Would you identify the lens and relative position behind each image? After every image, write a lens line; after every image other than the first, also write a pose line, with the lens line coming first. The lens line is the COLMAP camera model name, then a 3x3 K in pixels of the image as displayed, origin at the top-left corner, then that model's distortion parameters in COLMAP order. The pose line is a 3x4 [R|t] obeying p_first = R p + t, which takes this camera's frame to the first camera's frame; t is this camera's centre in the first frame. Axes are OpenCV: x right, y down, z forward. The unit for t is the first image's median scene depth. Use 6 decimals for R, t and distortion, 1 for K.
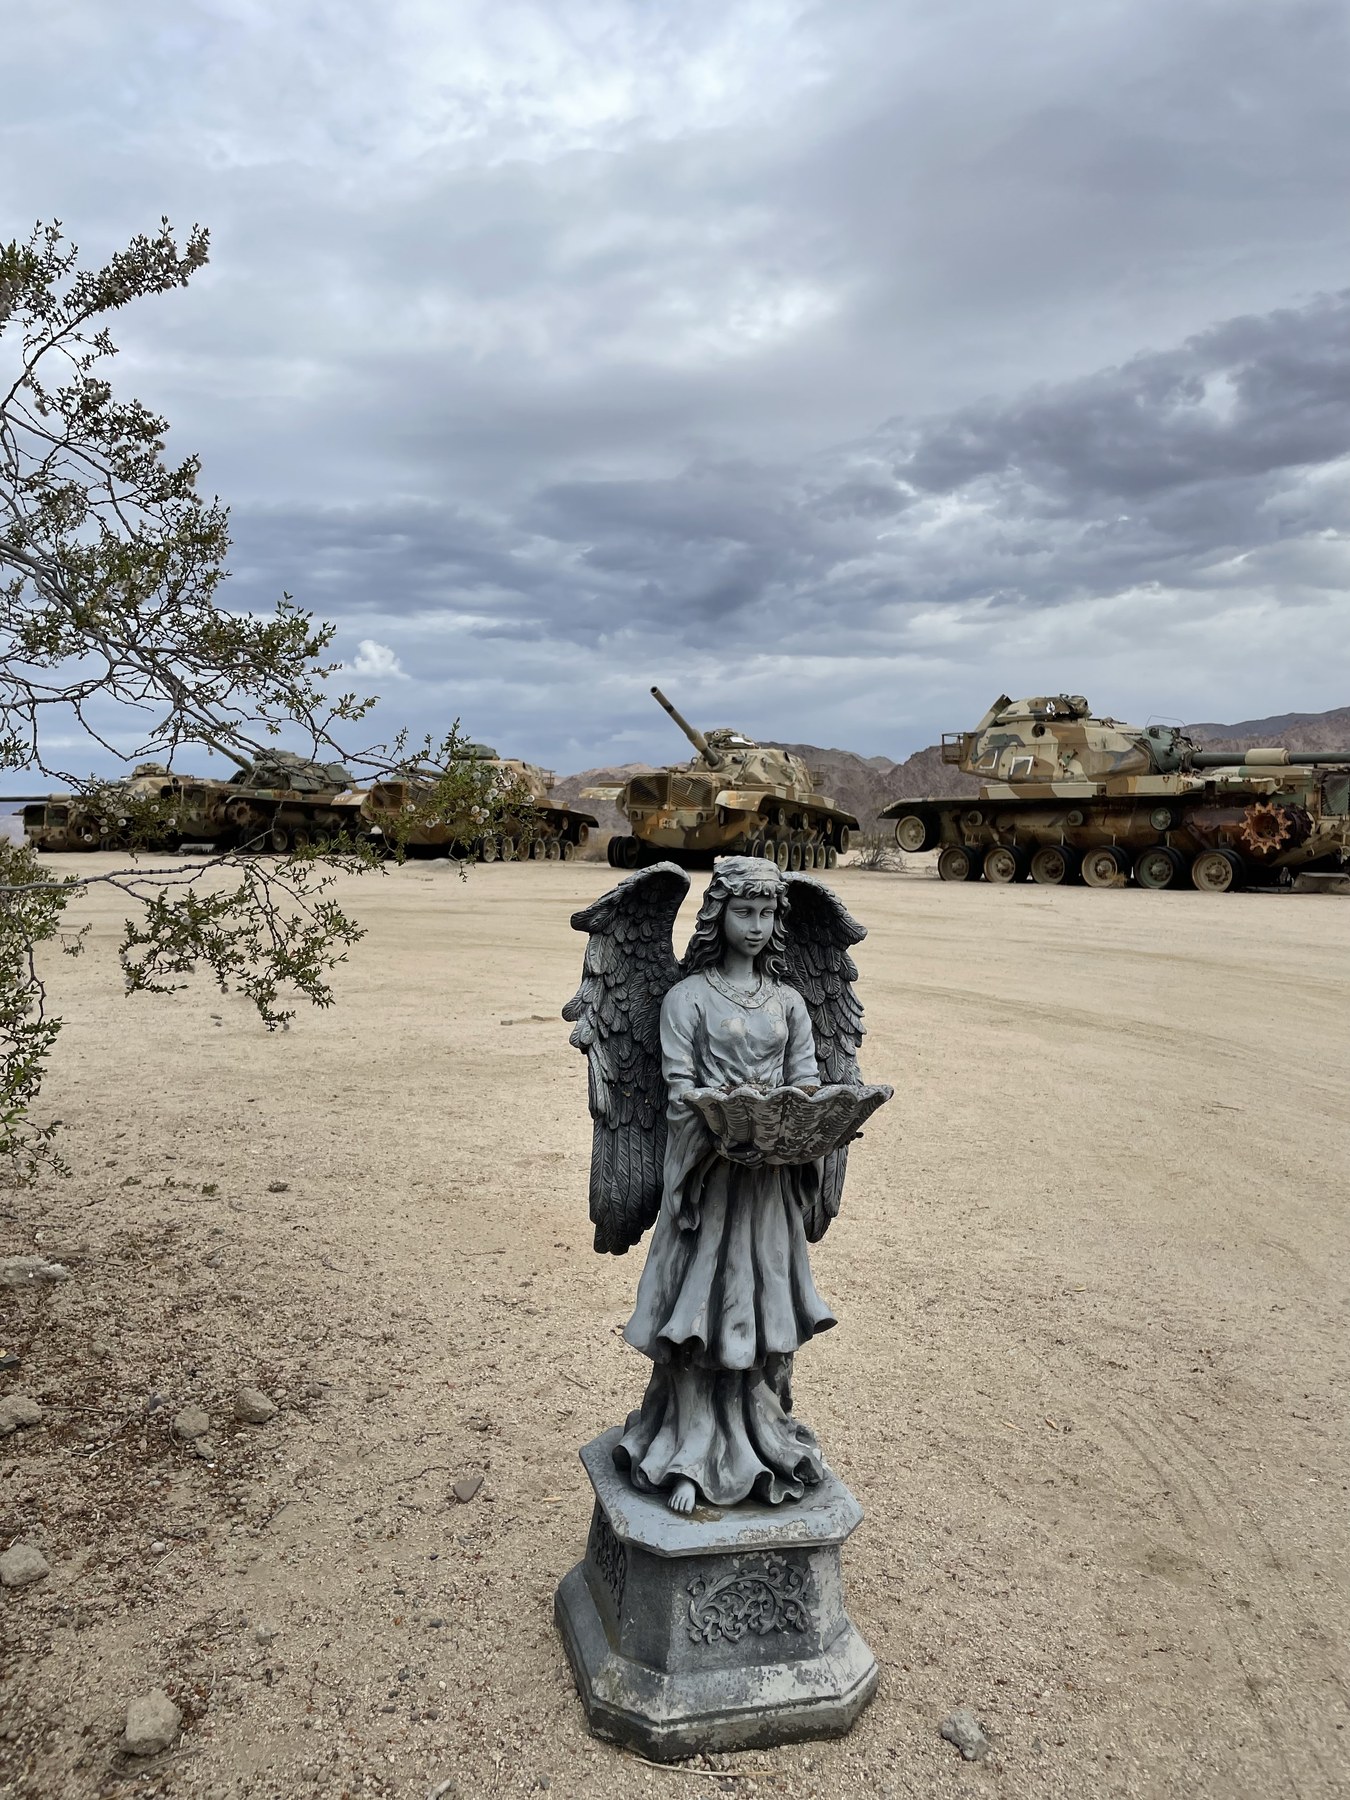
lens RADIAL K [[1336.3, 0, 676.5], [0, 1336.3, 860.3], [0, 0, 1]] dist [0.050746, -0.063894]
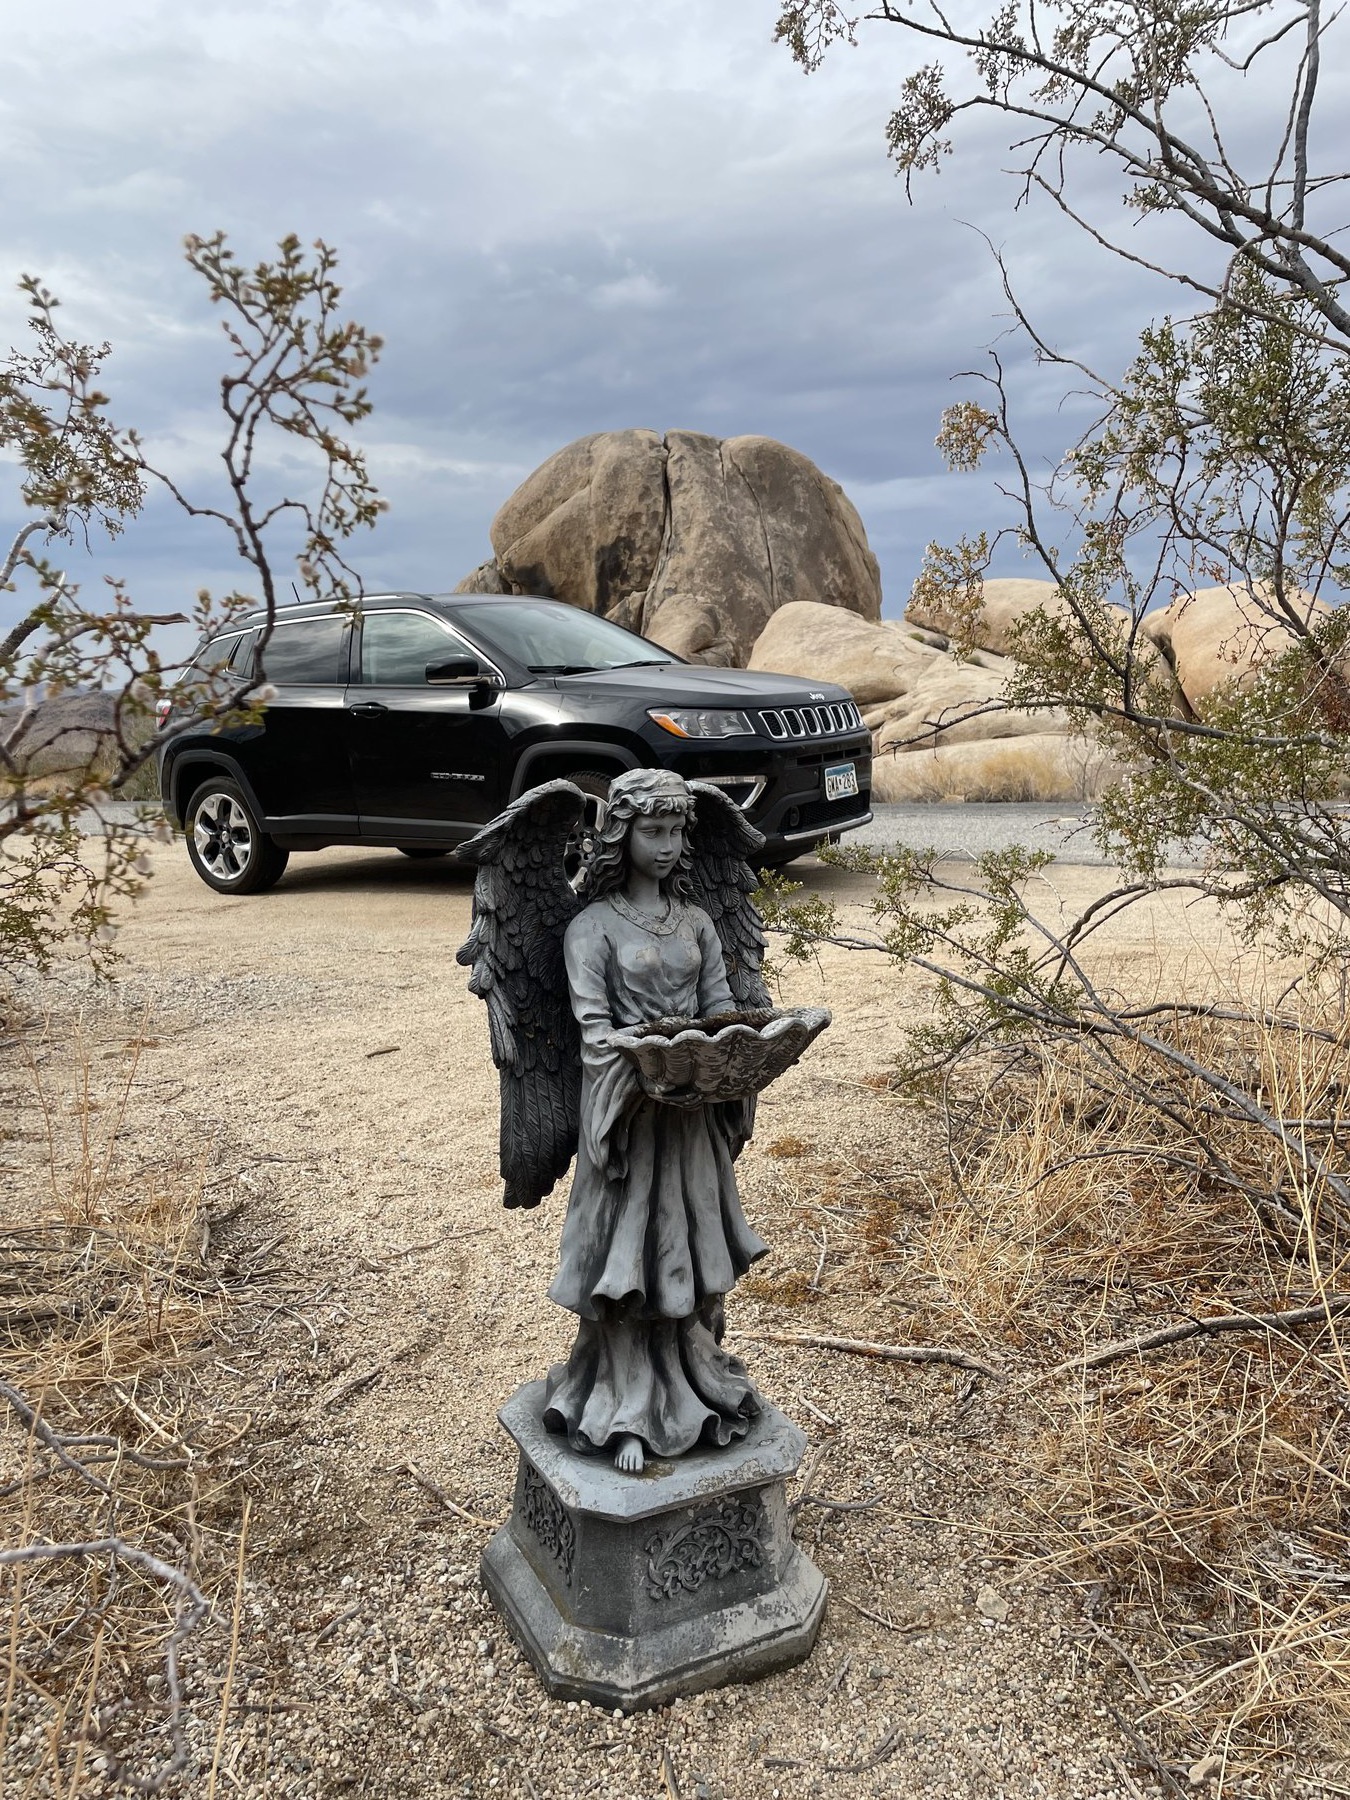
lens RADIAL K [[1336.3, 0, 663.2], [0, 1336.3, 864.9], [0, 0, 1]] dist [0.050746, -0.063894]
pose [[0.978570, -0.069974, 0.193663, -0.123139], [0.049534, 0.992867, 0.108447, -0.037986], [-0.199870, -0.096530, 0.975056, 0.112998]]
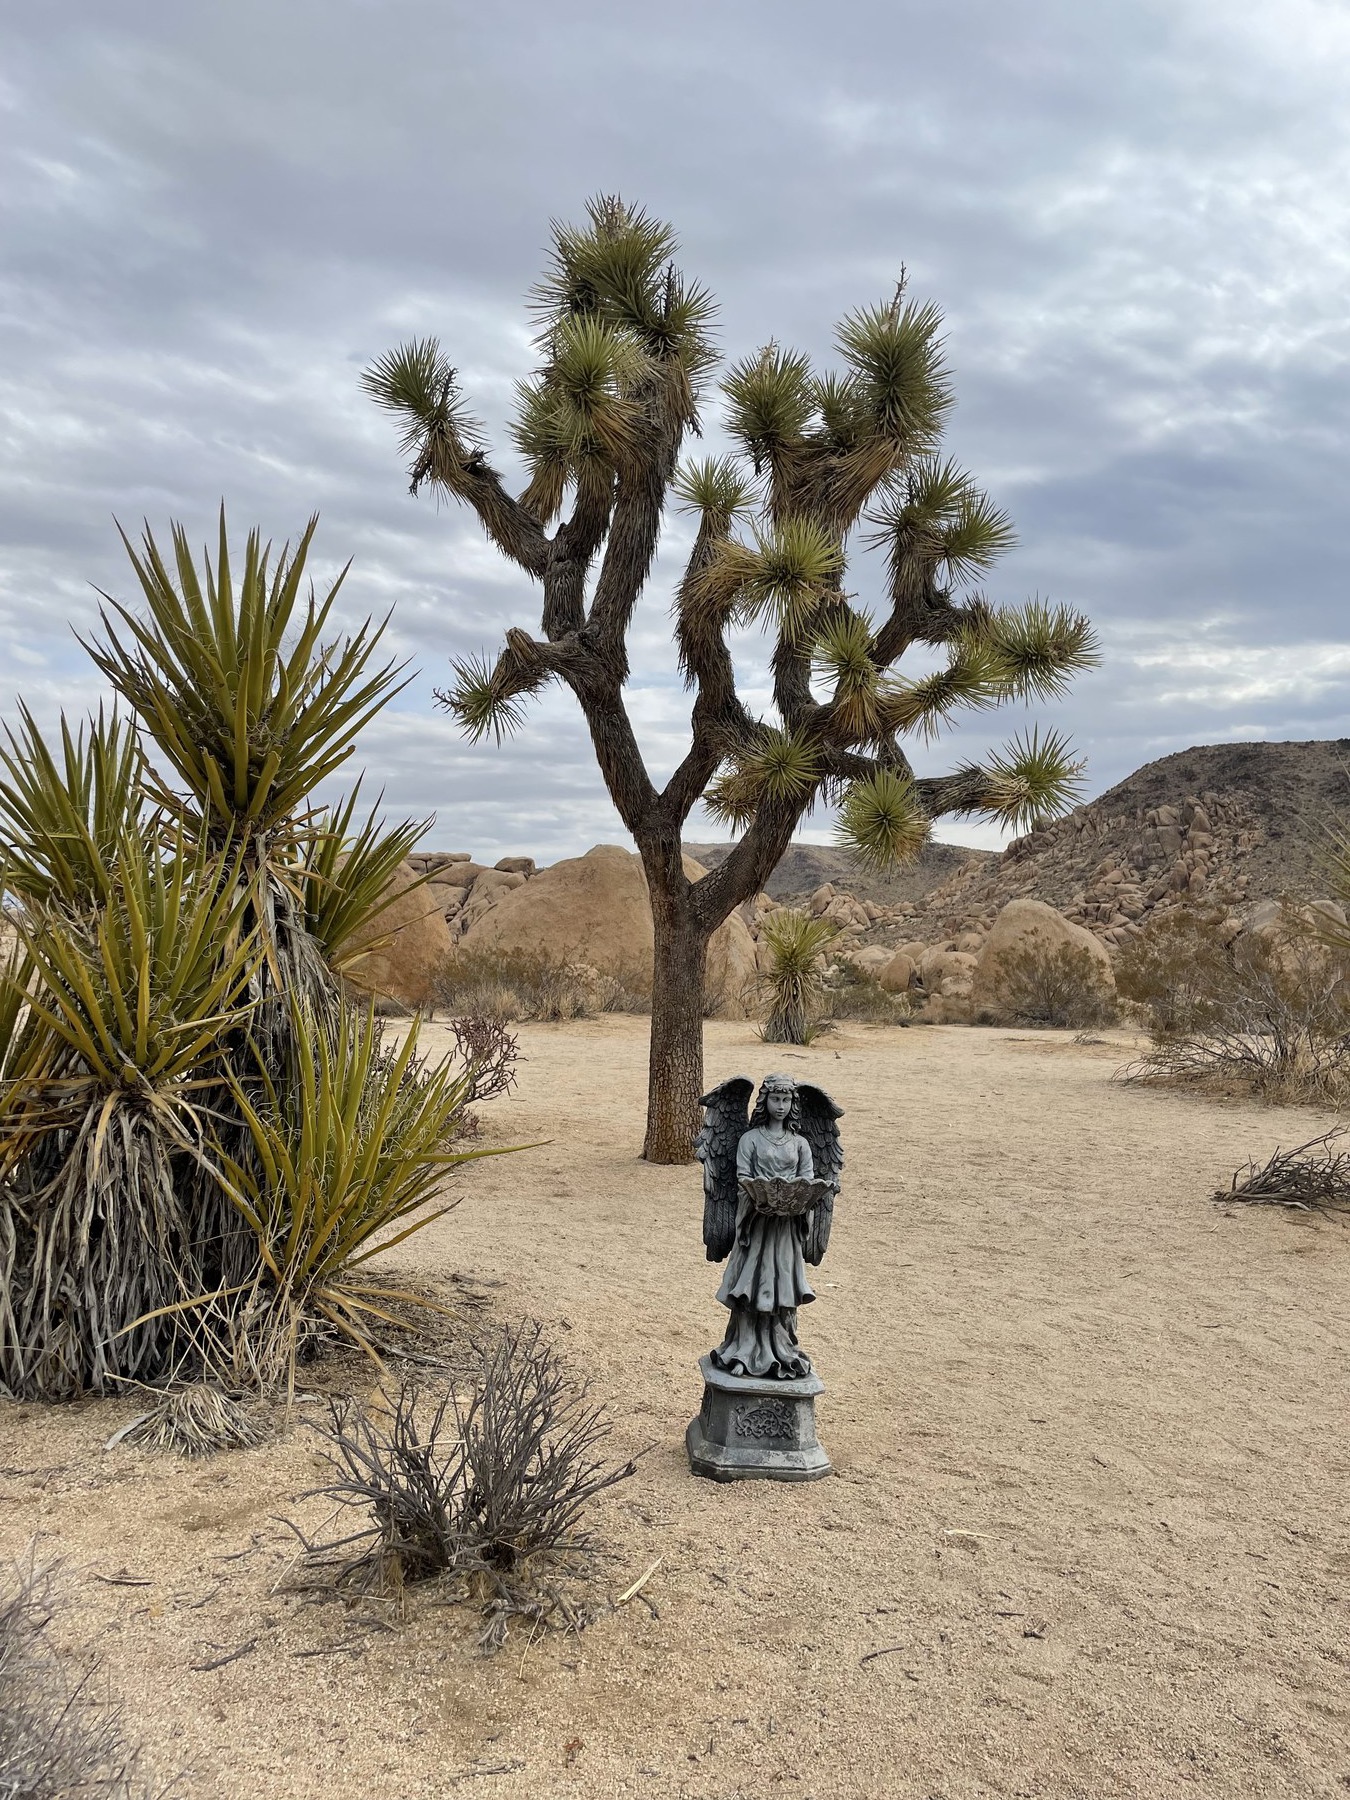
lens RADIAL K [[1336.3, 0, 668.8], [0, 1336.3, 880.5], [0, 0, 1]] dist [0.050746, -0.063894]
pose [[0.978291, 0.000837, -0.207234, 0.338242], [-0.027586, 0.991618, -0.126223, -0.034922], [0.205392, 0.129199, 0.970114, -1.208330]]
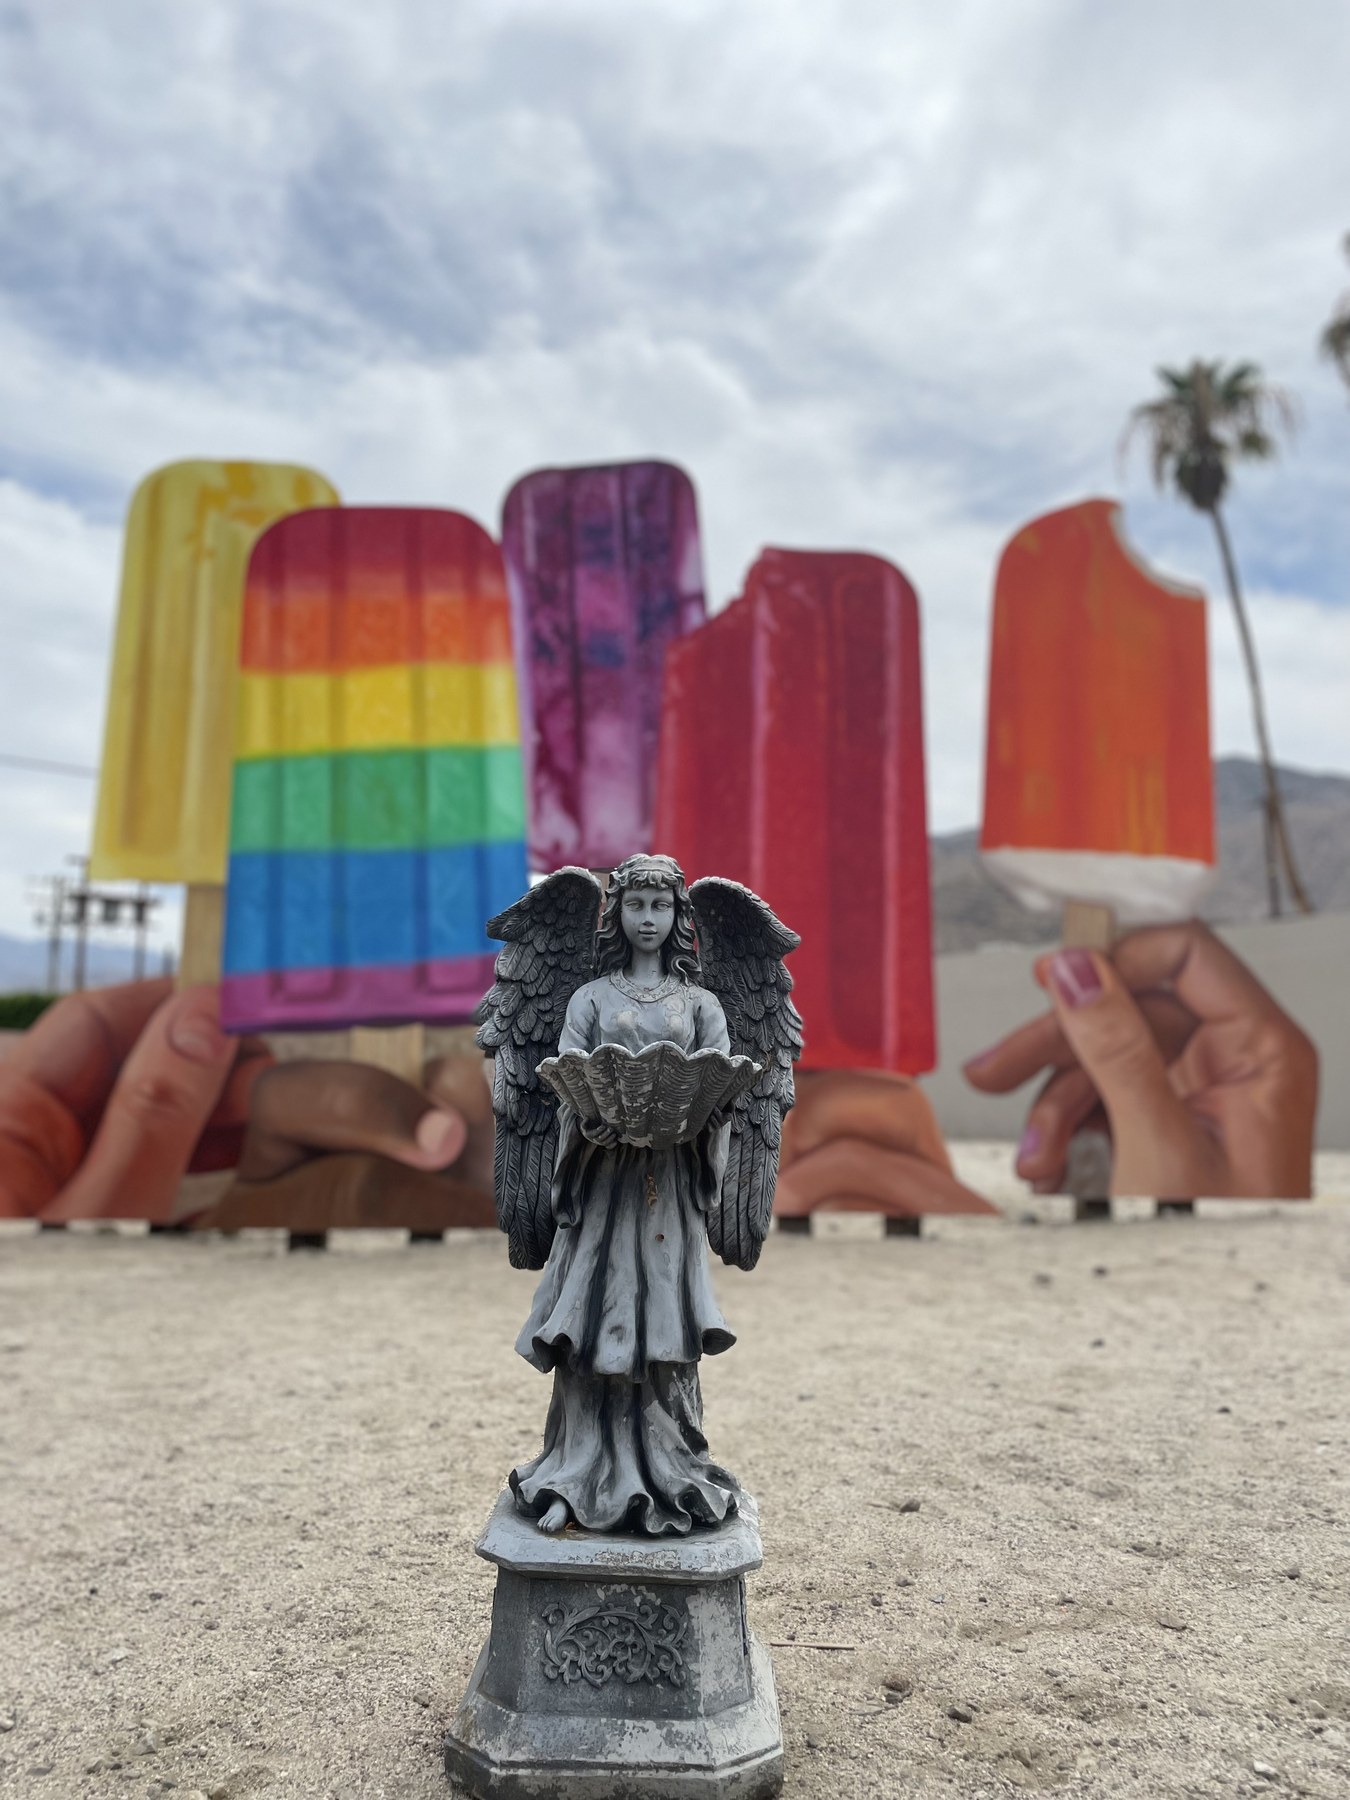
lens RADIAL K [[1336.3, 0, 678.7], [0, 1336.3, 880.7], [0, 0, 1]] dist [0.050746, -0.063894]
pose [[0.959350, -0.069609, -0.273501, 0.362402], [0.018151, 0.982317, -0.186341, 0.212074], [0.281636, 0.173802, 0.943649, 0.072715]]
